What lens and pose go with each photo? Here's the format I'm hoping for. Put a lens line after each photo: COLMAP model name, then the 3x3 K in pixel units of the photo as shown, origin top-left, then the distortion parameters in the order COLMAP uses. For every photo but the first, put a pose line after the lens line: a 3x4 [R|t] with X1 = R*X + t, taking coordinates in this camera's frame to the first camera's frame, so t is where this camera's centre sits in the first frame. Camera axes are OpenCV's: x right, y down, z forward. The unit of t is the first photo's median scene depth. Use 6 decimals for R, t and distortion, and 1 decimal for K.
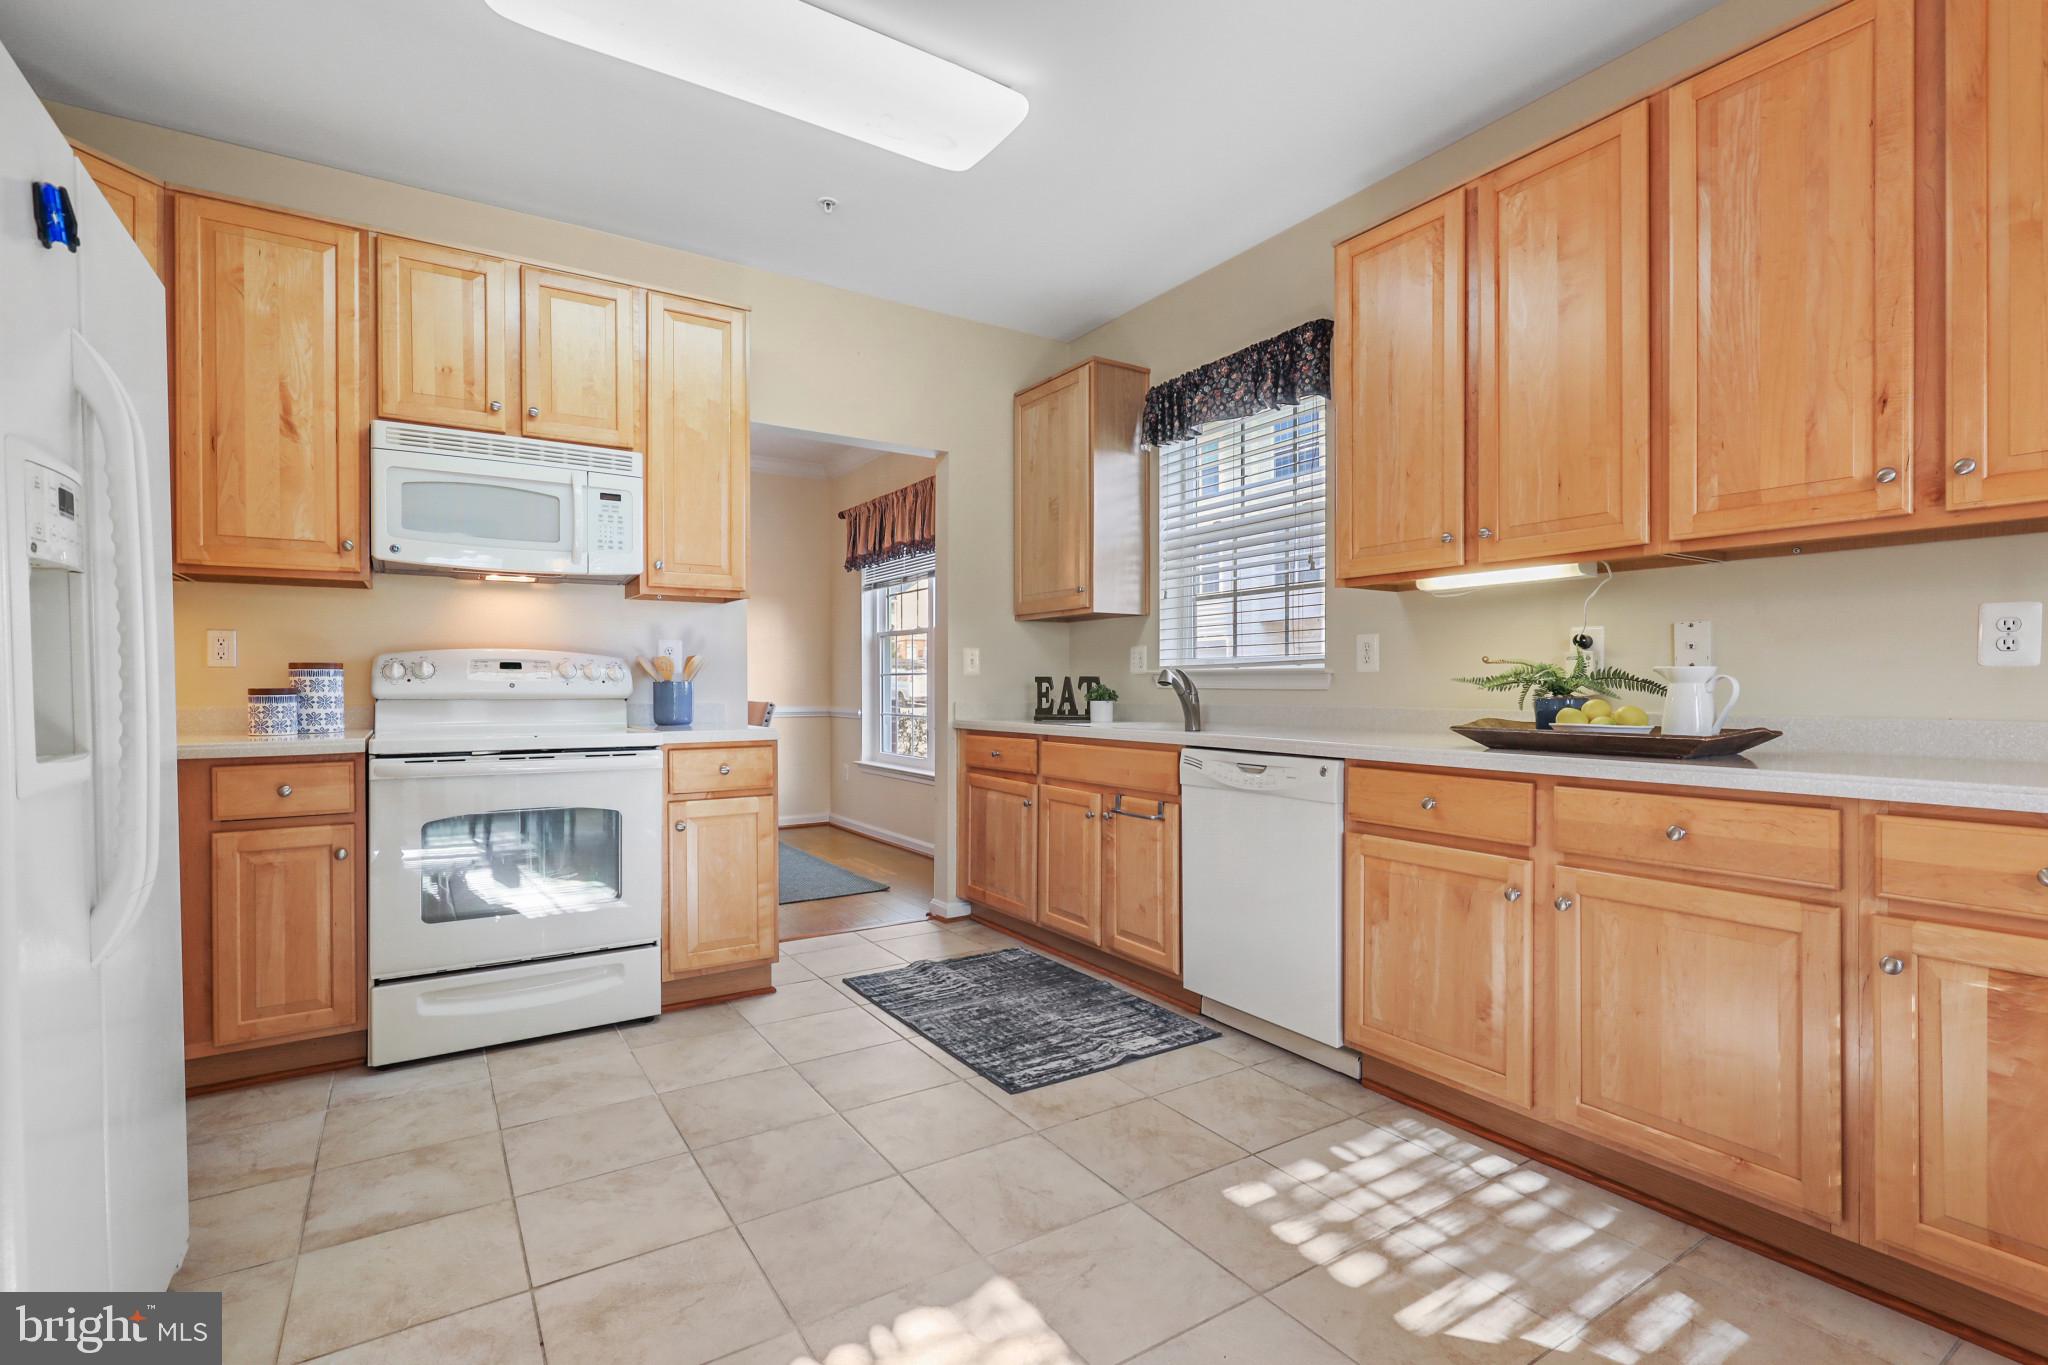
lens RADIAL K [[947.6, 0, 1029.4], [0, 947.6, 688.2], [0, 0, 1]] dist [-0.001954, -0.000529]
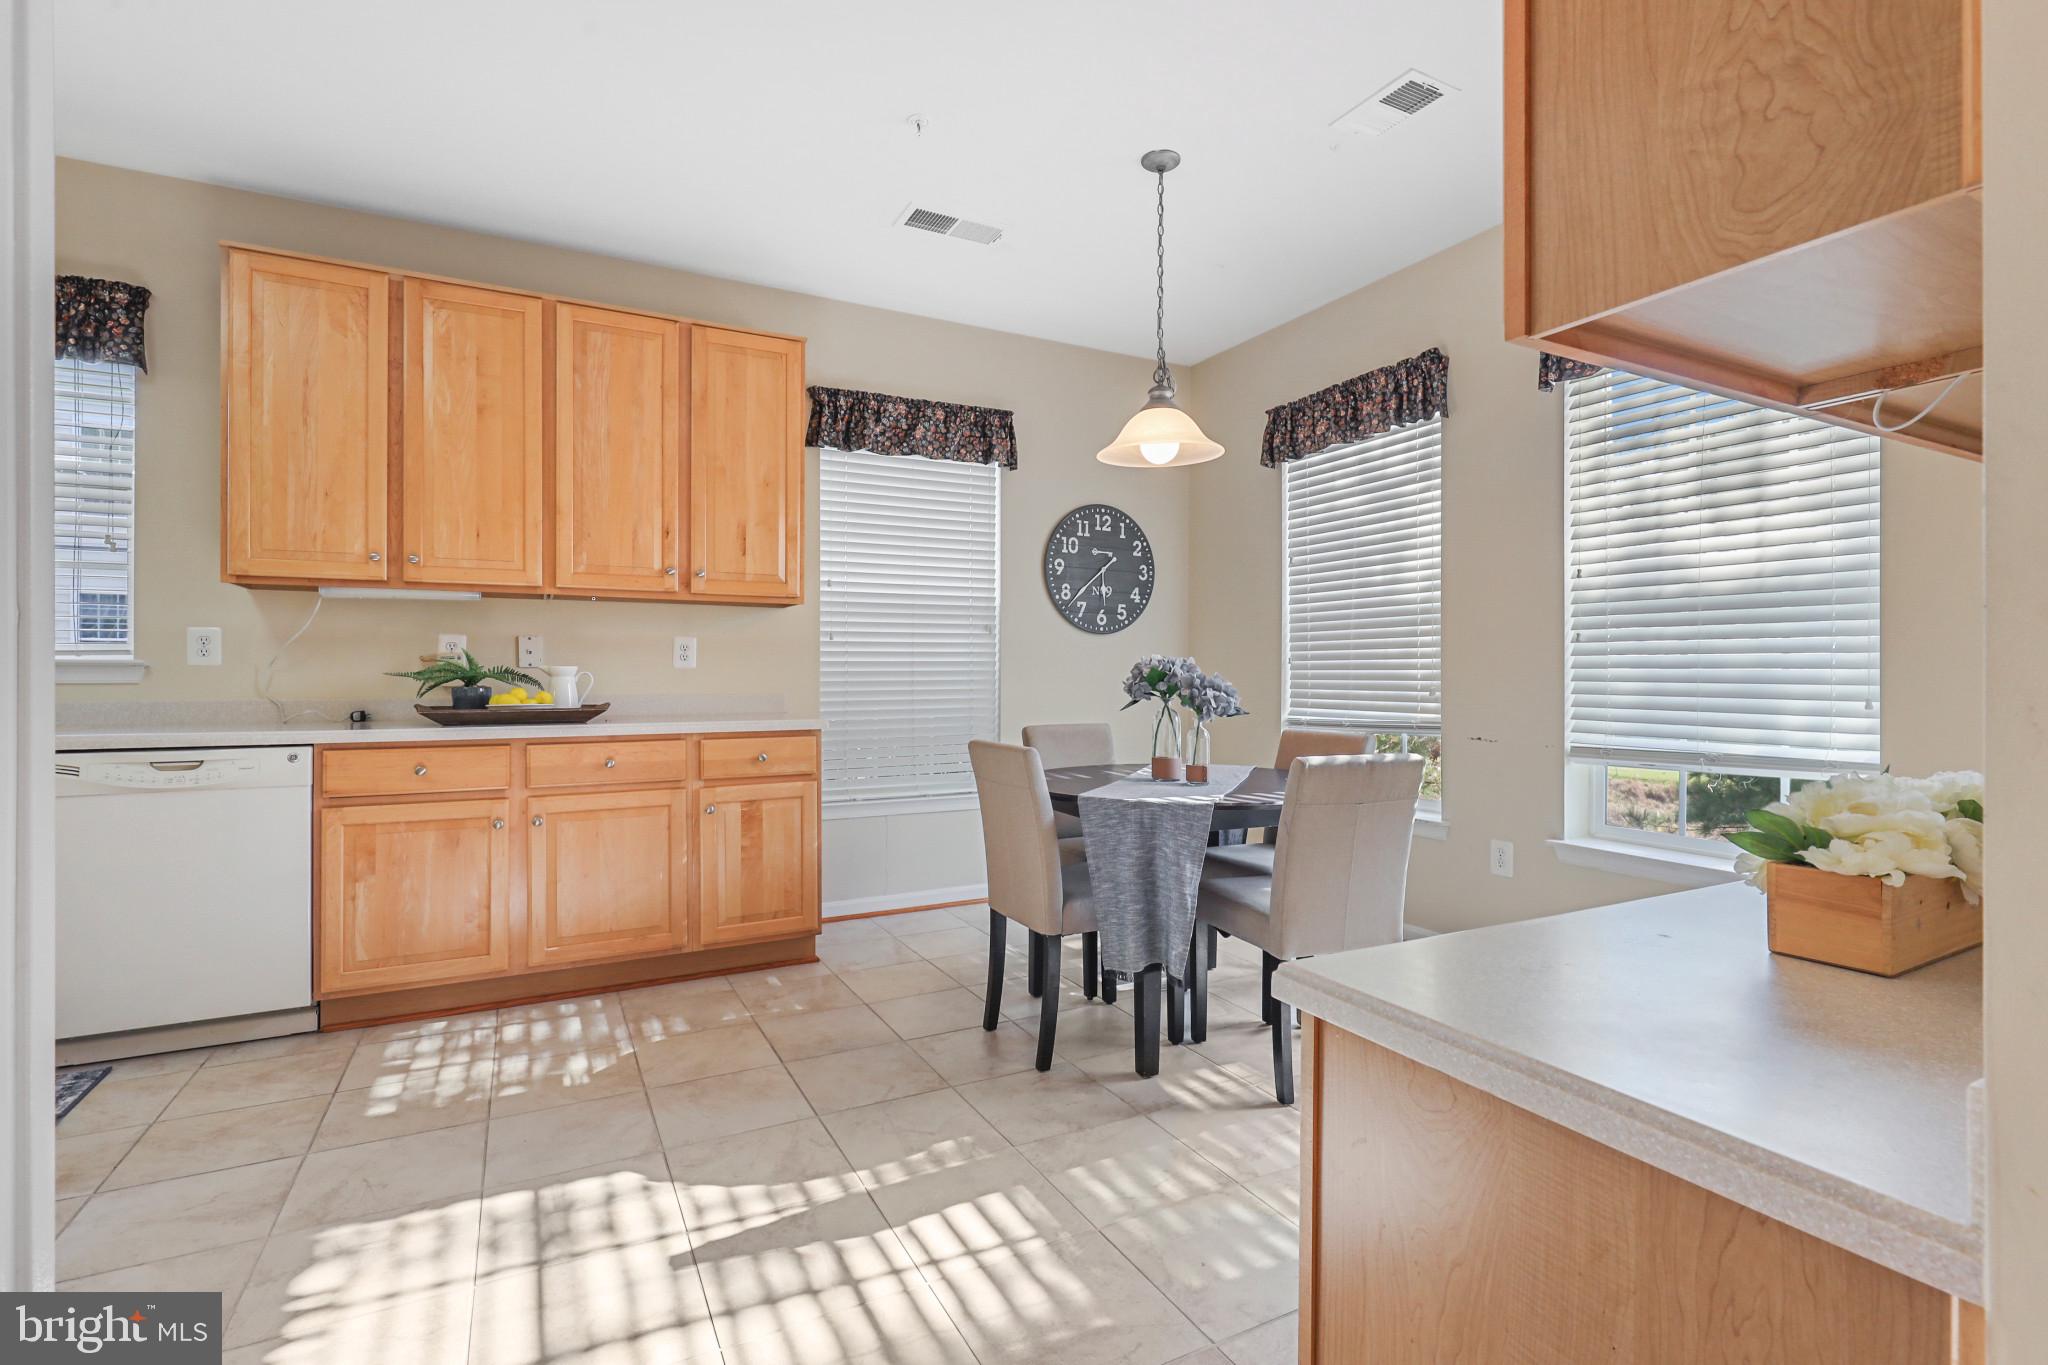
lens RADIAL K [[944.3, 0, 1024.0], [0, 944.3, 682.5], [0, 0, 1]] dist [0.001118, 0.000172]
pose [[0.090687, -0.008131, 0.995846, -0.588876], [0.004400, 0.999960, 0.007764, -0.003067], [-0.995870, 0.003678, 0.090719, 0.054059]]
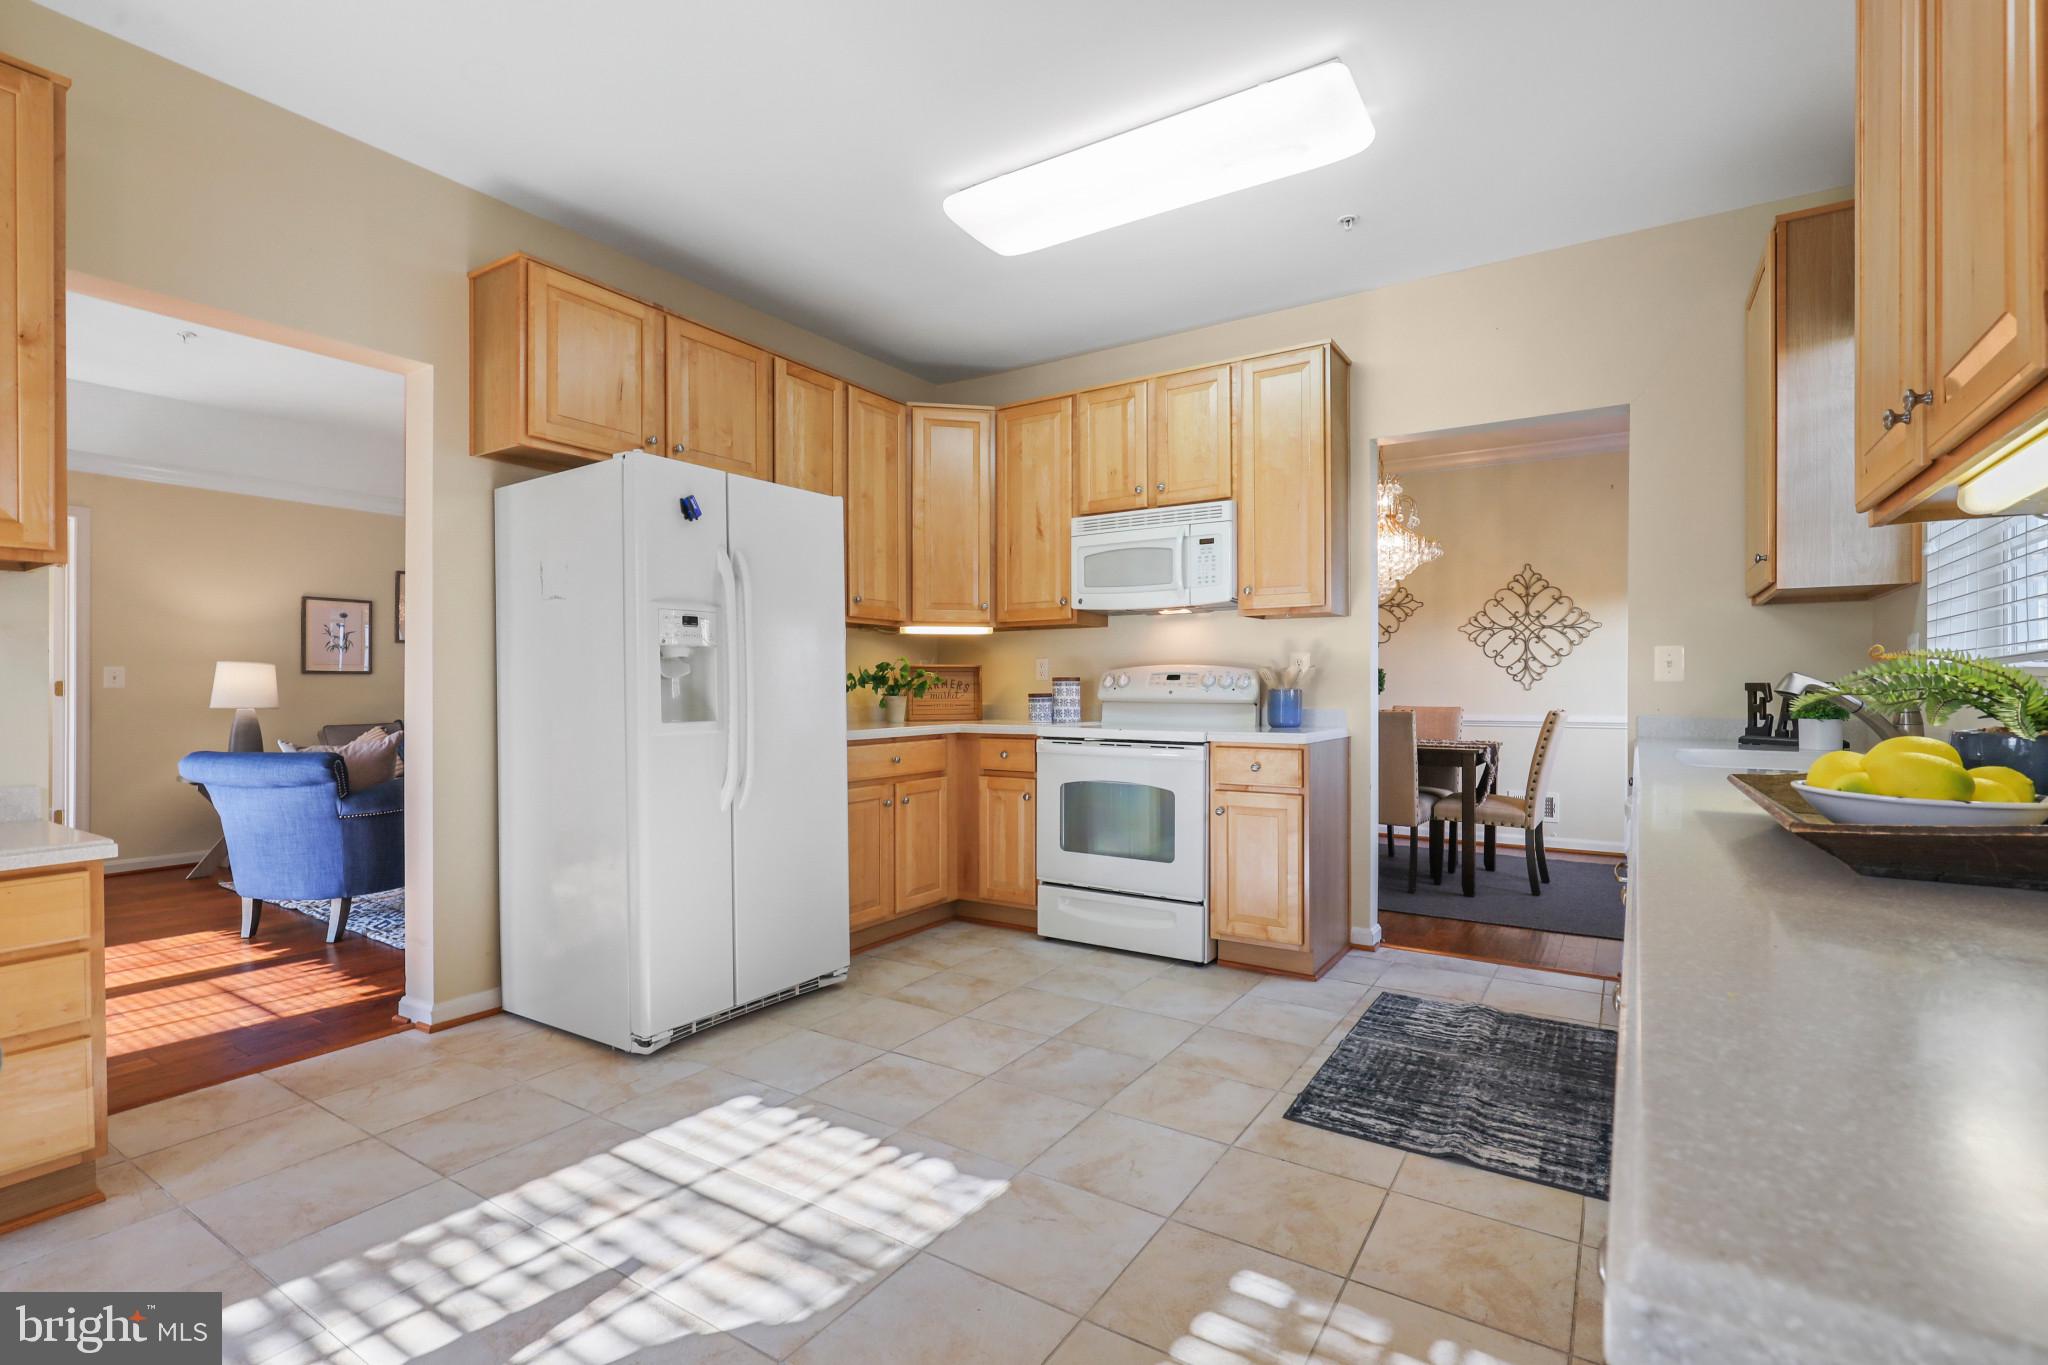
lens RADIAL K [[933.4, 0, 1031.3], [0, 933.4, 686.9], [0, 0, 1]] dist [0.000752, 0.000122]
pose [[0.408343, 0.001321, -0.912828, 0.614933], [-0.004246, 0.999991, -0.000452, -0.009691], [0.912819, 0.004061, 0.408345, 0.304577]]
